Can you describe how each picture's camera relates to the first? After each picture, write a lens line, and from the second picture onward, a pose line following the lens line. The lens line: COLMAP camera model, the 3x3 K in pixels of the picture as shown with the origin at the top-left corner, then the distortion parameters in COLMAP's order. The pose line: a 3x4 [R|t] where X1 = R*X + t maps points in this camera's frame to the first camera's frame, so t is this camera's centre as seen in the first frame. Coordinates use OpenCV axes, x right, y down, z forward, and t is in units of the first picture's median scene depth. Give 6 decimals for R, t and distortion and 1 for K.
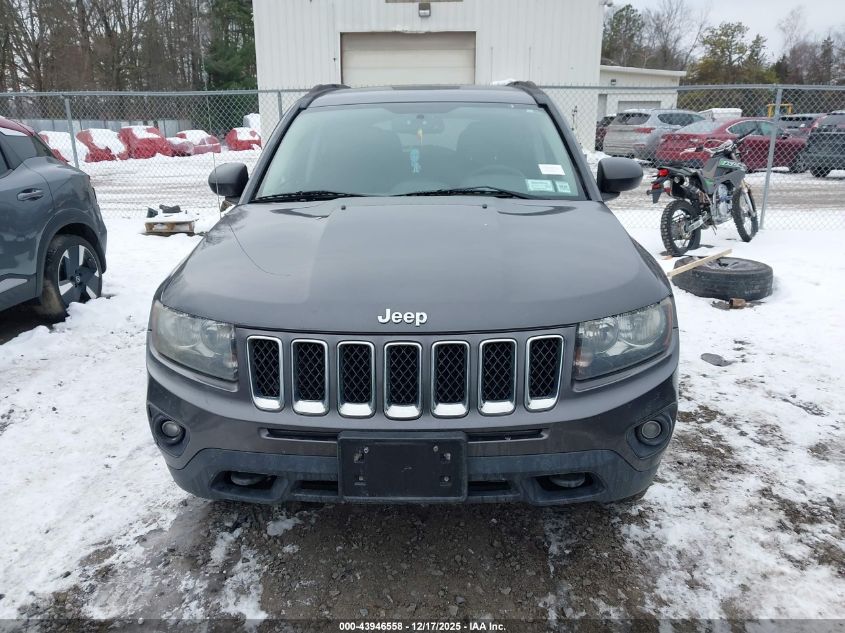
lens RADIAL K [[676.2, 0, 422.5], [0, 676.2, 316.5], [0, 0, 1]] dist [0.009244, 0.002696]
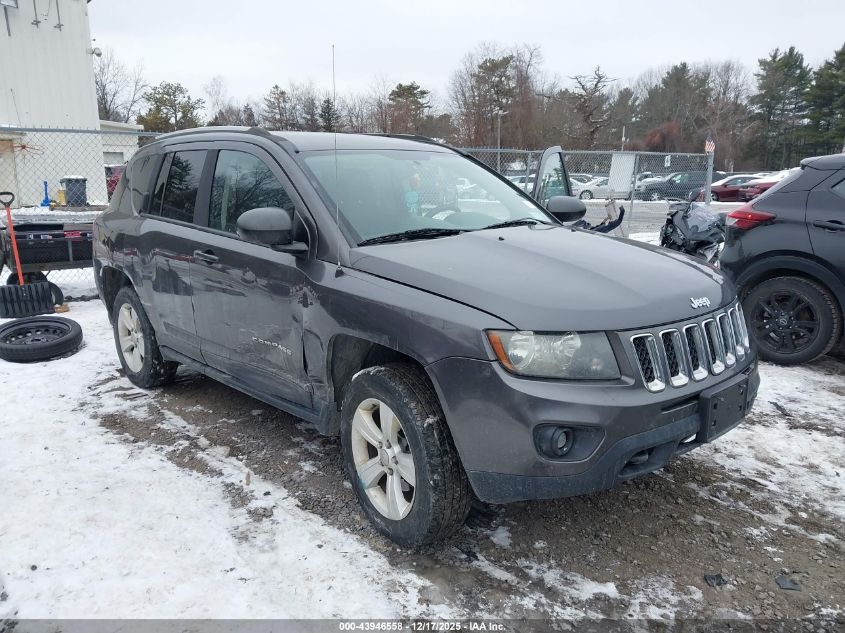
lens RADIAL K [[676.2, 0, 422.5], [0, 676.2, 316.5], [0, 0, 1]] dist [0.009244, 0.002696]
pose [[0.700332, -0.139554, 0.700043, -1.050671], [0.190604, 0.981654, 0.005010, -0.064419], [-0.687899, 0.129923, 0.714083, 0.295307]]
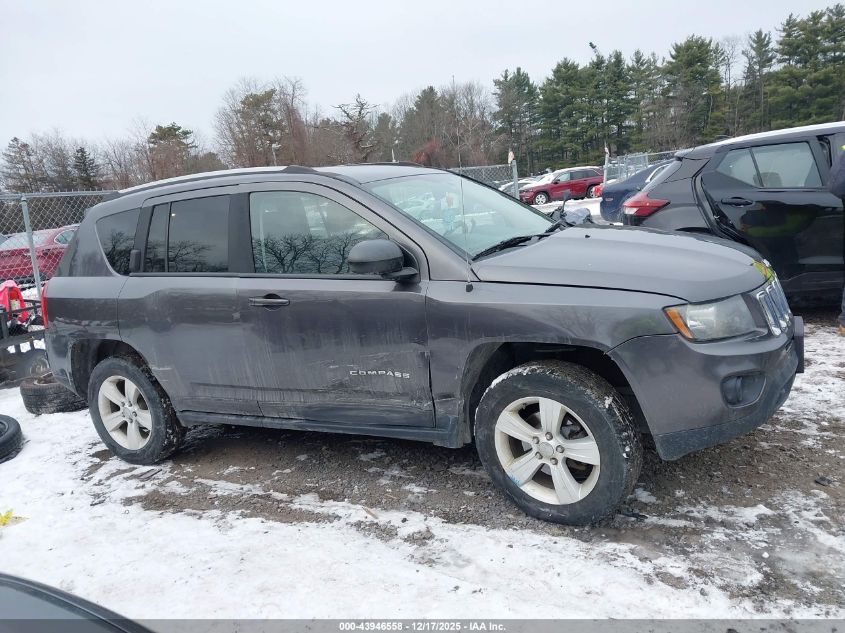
lens RADIAL K [[676.2, 0, 422.5], [0, 676.2, 316.5], [0, 0, 1]] dist [0.009244, 0.002696]
pose [[0.418061, -0.205793, 0.884802, -1.434490], [0.352416, 0.934462, 0.050830, -0.195186], [-0.837274, 0.290568, 0.463186, 0.705842]]
